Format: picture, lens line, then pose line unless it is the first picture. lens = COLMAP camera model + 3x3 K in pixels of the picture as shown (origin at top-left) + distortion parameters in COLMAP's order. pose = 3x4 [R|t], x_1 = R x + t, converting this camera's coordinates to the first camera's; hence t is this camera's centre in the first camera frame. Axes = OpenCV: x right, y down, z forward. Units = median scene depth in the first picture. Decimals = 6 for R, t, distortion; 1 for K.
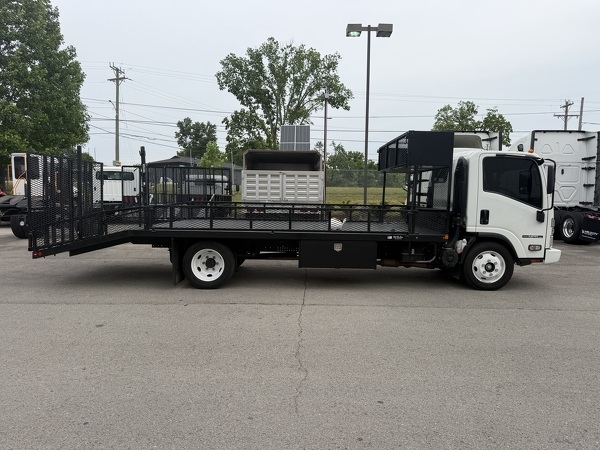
lens RADIAL K [[434.6, 0, 300.0], [0, 434.6, 225.0], [0, 0, 1]] dist [0.115241, -0.193676]
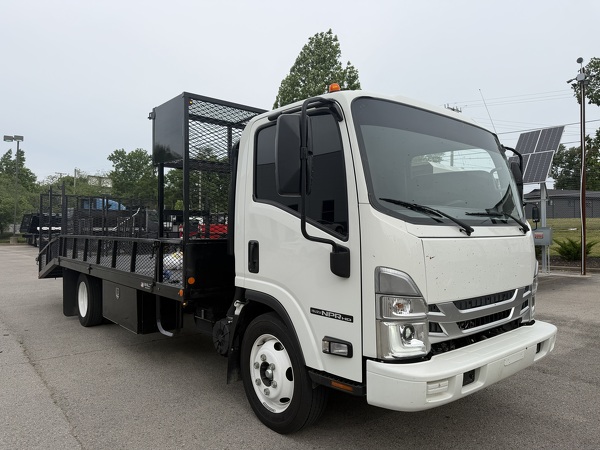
lens RADIAL K [[434.6, 0, 300.0], [0, 434.6, 225.0], [0, 0, 1]] dist [0.115241, -0.193676]
pose [[0.615928, -0.028953, -0.787271, 0.797594], [-0.046558, 0.996240, -0.073063, -0.019951], [0.786426, 0.081655, 0.612264, 0.752854]]
